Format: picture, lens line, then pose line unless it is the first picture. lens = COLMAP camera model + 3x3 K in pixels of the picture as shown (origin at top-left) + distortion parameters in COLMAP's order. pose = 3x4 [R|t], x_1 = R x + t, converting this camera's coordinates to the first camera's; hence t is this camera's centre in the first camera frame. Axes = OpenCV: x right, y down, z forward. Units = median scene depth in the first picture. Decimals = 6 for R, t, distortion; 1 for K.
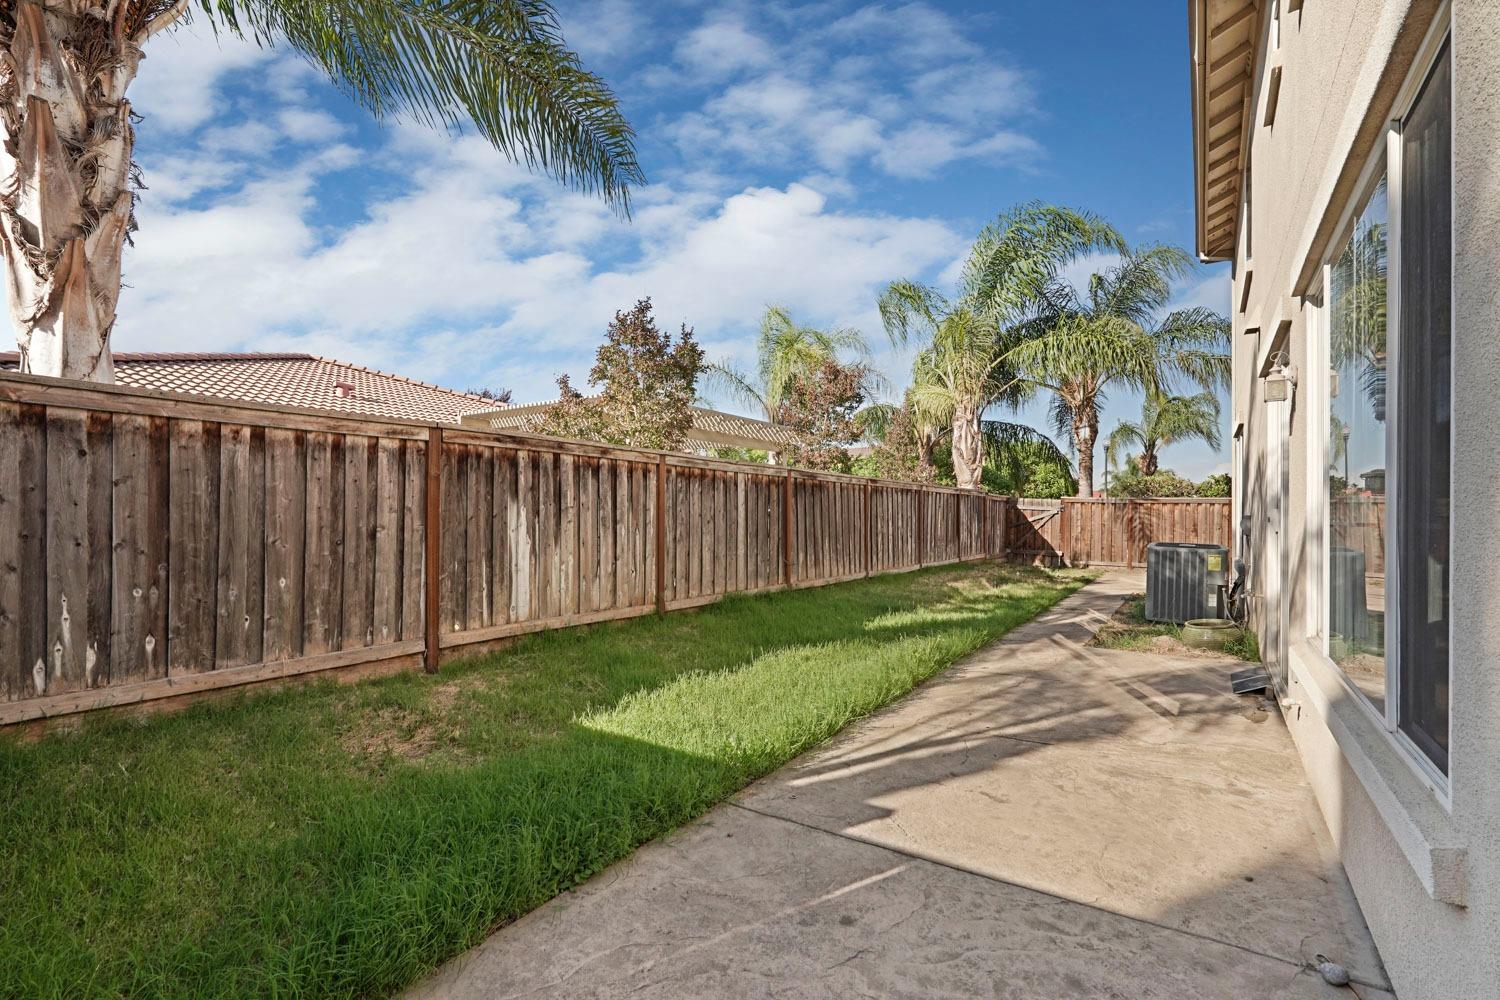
lens RADIAL K [[670.9, 0, 754.2], [0, 670.9, 510.8], [0, 0, 1]] dist [-0.012484, 0.006681]
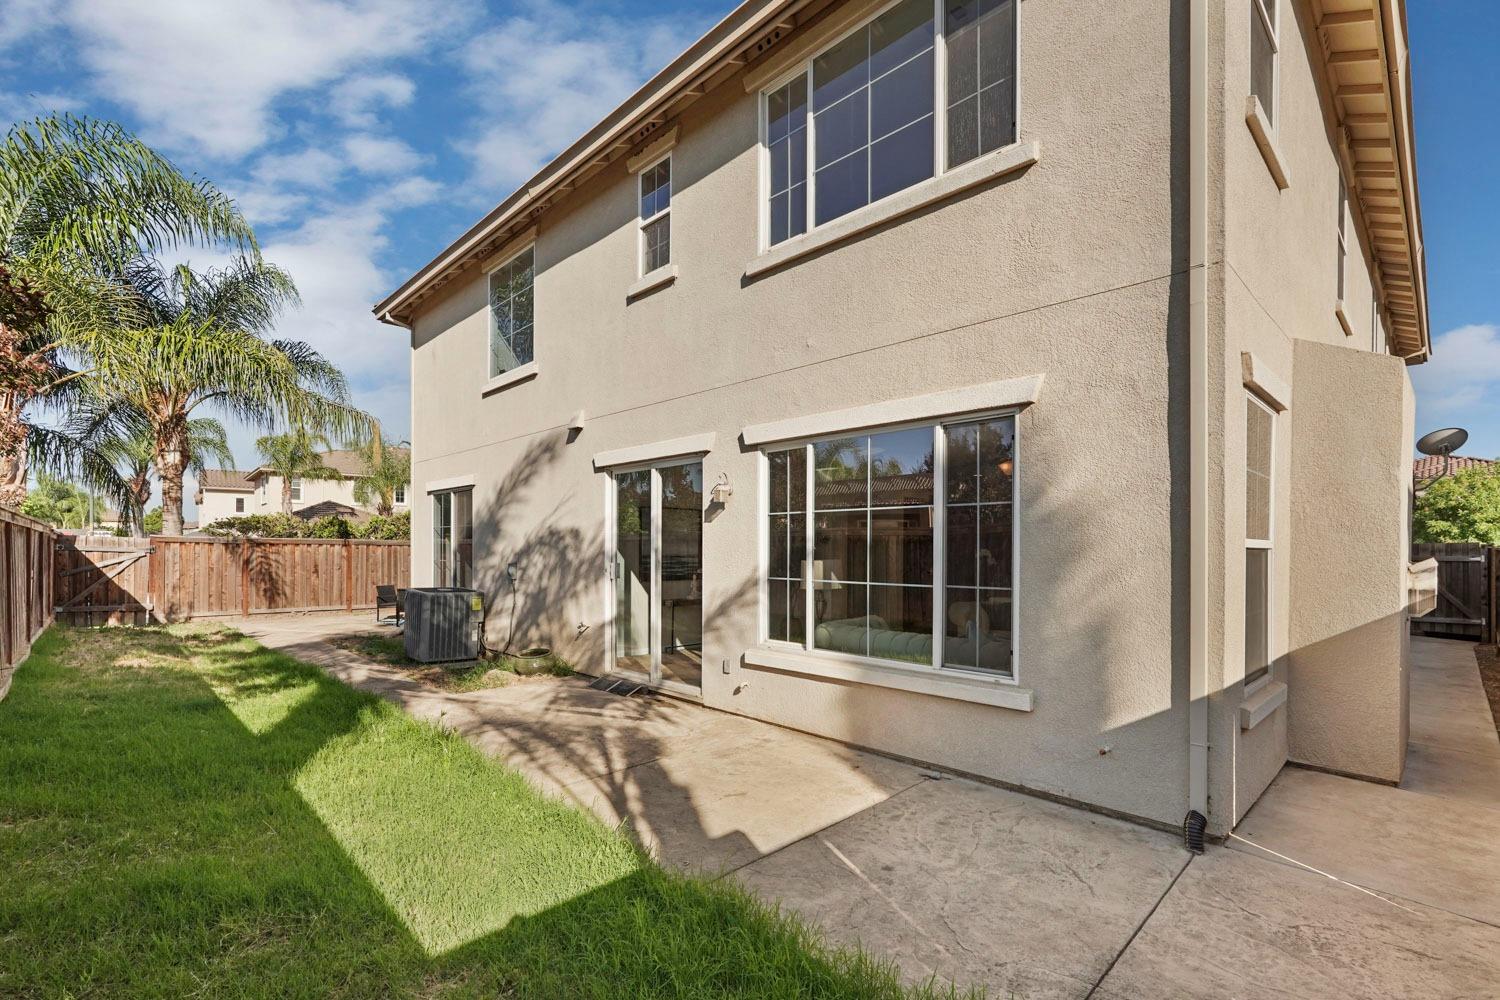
lens RADIAL K [[670.9, 0, 779.6], [0, 670.9, 555.1], [0, 0, 1]] dist [-0.012484, 0.006681]
pose [[0.186146, -0.013628, 0.982428, -0.568585], [-0.006597, 0.999864, 0.015120, -0.044257], [-0.982500, -0.009295, 0.186031, 0.403951]]
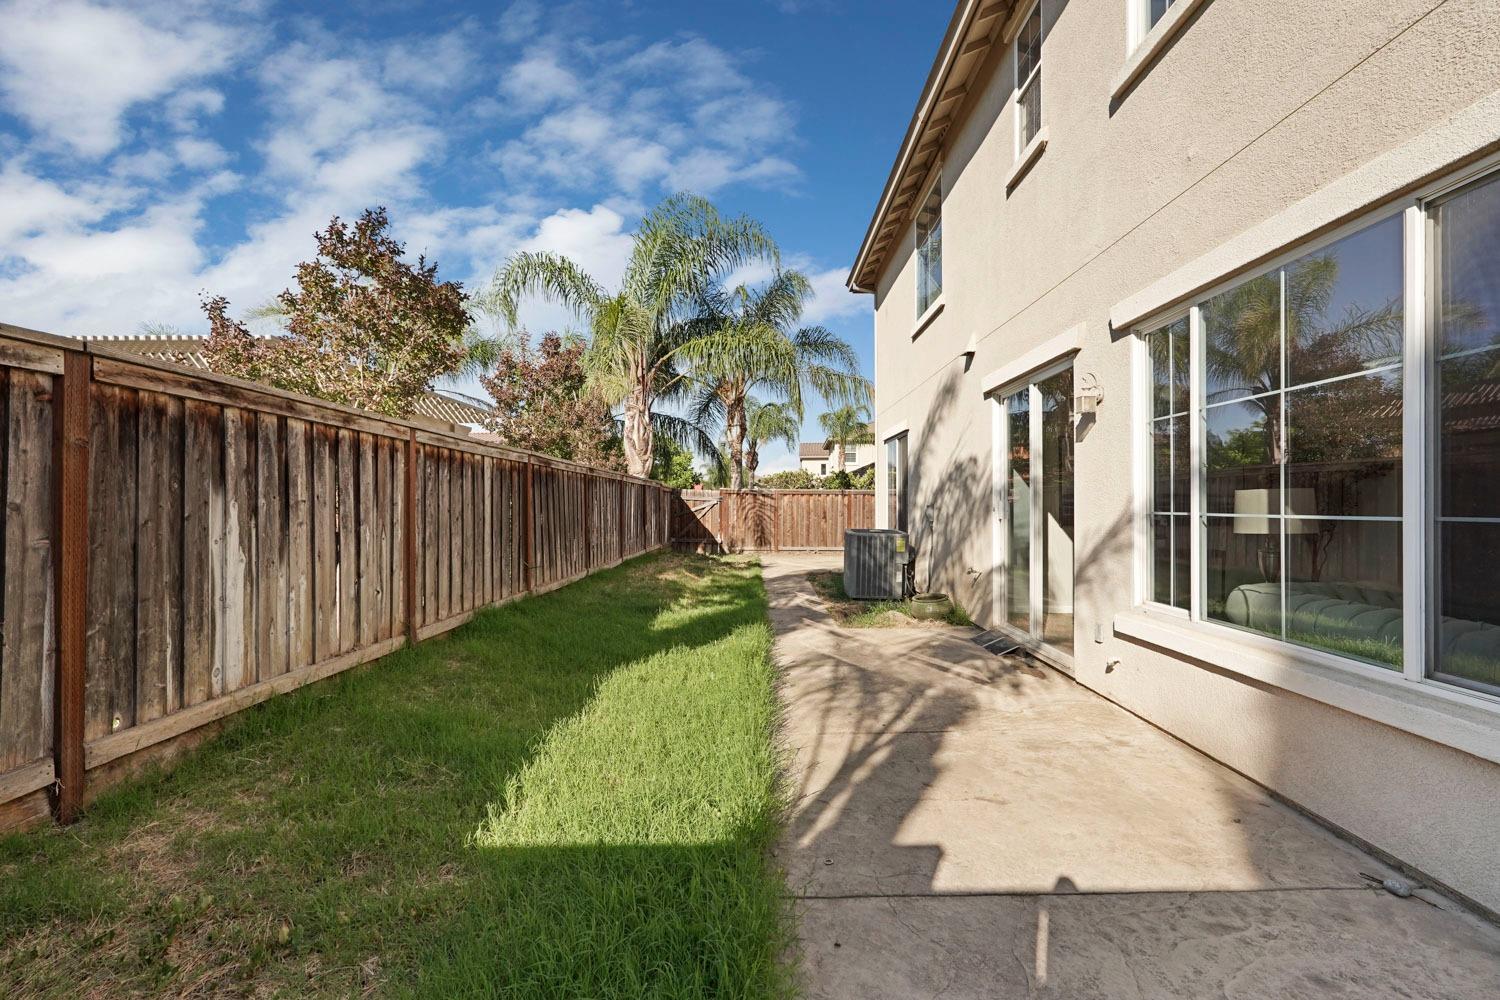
lens RADIAL K [[670.9, 0, 759.2], [0, 670.9, 500.7], [0, 0, 1]] dist [-0.012484, 0.006681]
pose [[0.831878, -0.004287, 0.554942, -0.277256], [0.004248, 0.999990, 0.001357, -0.005141], [-0.554943, 0.001229, 0.831888, 0.230247]]
